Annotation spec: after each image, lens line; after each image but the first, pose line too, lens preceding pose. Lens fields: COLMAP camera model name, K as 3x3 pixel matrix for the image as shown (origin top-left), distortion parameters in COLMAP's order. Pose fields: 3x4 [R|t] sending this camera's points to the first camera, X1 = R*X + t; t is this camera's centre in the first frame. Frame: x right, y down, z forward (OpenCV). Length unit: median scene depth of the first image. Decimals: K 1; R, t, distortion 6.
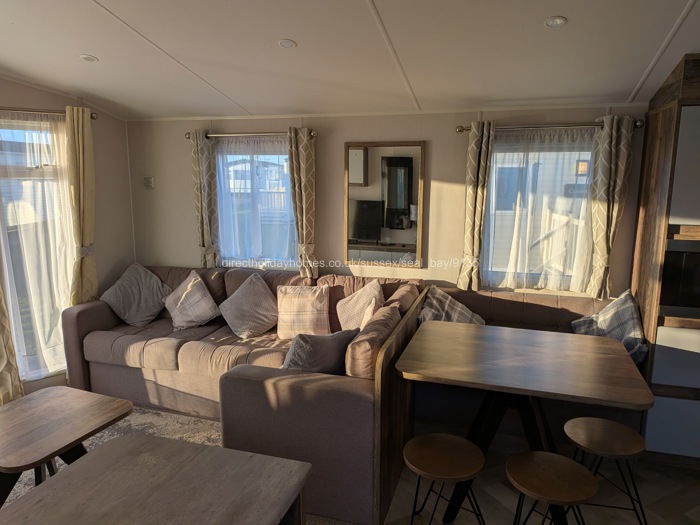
lens RADIAL K [[500.3, 0, 349.8], [0, 500.3, 272.2], [0, 0, 1]] dist [0.075374, -0.108059]
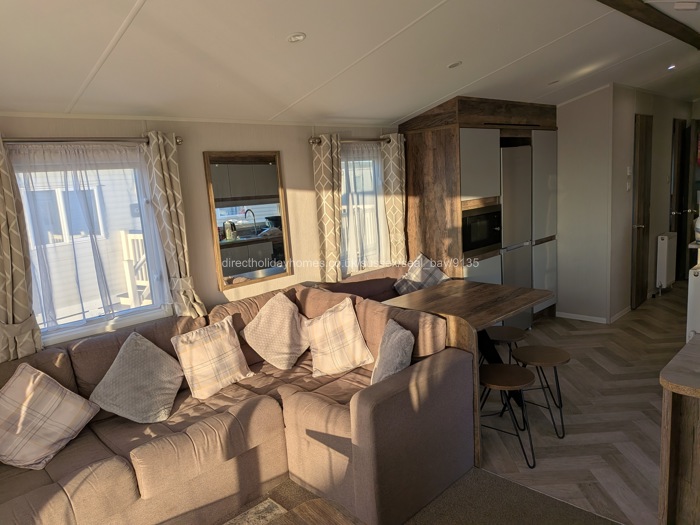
lens RADIAL K [[500.3, 0, 349.8], [0, 500.3, 272.2], [0, 0, 1]] dist [0.075374, -0.108059]
pose [[0.469328, -0.196696, 0.860838, -0.679550], [0.241701, 0.966260, 0.089009, -0.074579], [-0.849301, 0.166291, 0.501034, 0.384722]]
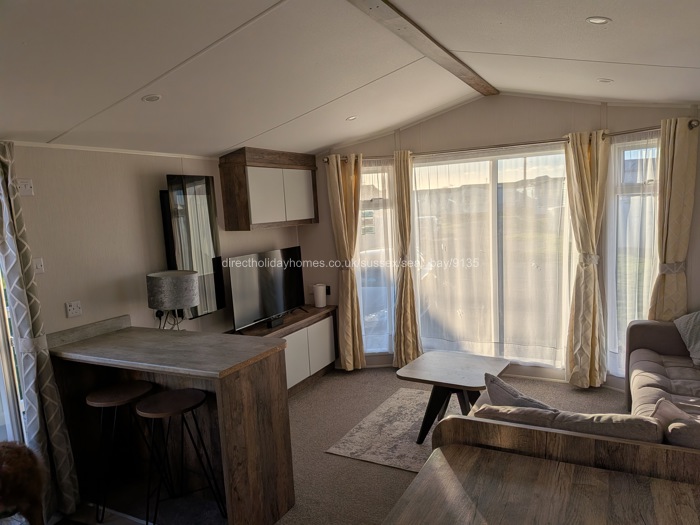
lens RADIAL K [[500.3, 0, 349.8], [0, 500.3, 272.2], [0, 0, 1]] dist [0.075374, -0.108059]
pose [[-0.163545, 0.136514, -0.977045, 0.539469], [-0.127226, 0.979191, 0.158110, -0.114654], [0.978298, 0.150164, -0.142774, 0.583273]]
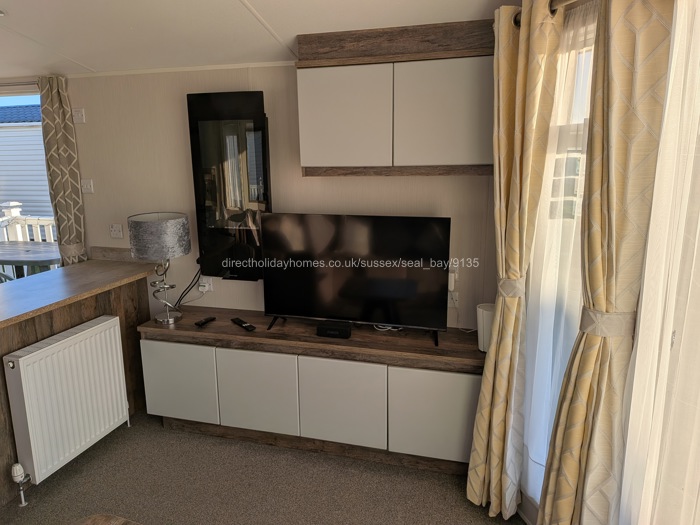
lens RADIAL K [[500.3, 0, 349.8], [0, 500.3, 272.2], [0, 0, 1]] dist [0.075374, -0.108059]
pose [[-0.999344, 0.007577, -0.035410, -0.579465], [-0.007057, 0.918364, 0.395674, -0.156968], [0.035517, 0.395665, -0.917708, 0.897150]]
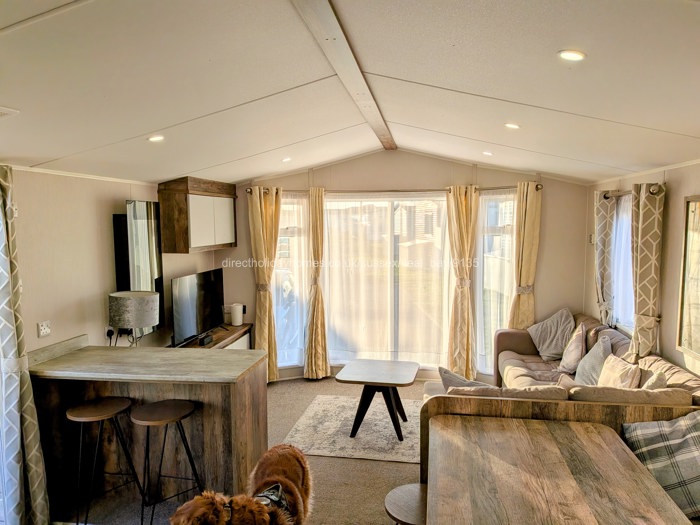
lens RADIAL K [[500.3, 0, 351.1], [0, 500.3, 262.4], [0, 0, 1]] dist [0.034230, -0.005923]
pose [[0.154660, 0.078290, -0.984861, 0.712728], [-0.172695, 0.983650, 0.051075, -0.107293], [0.972757, 0.162181, 0.165651, 0.368986]]
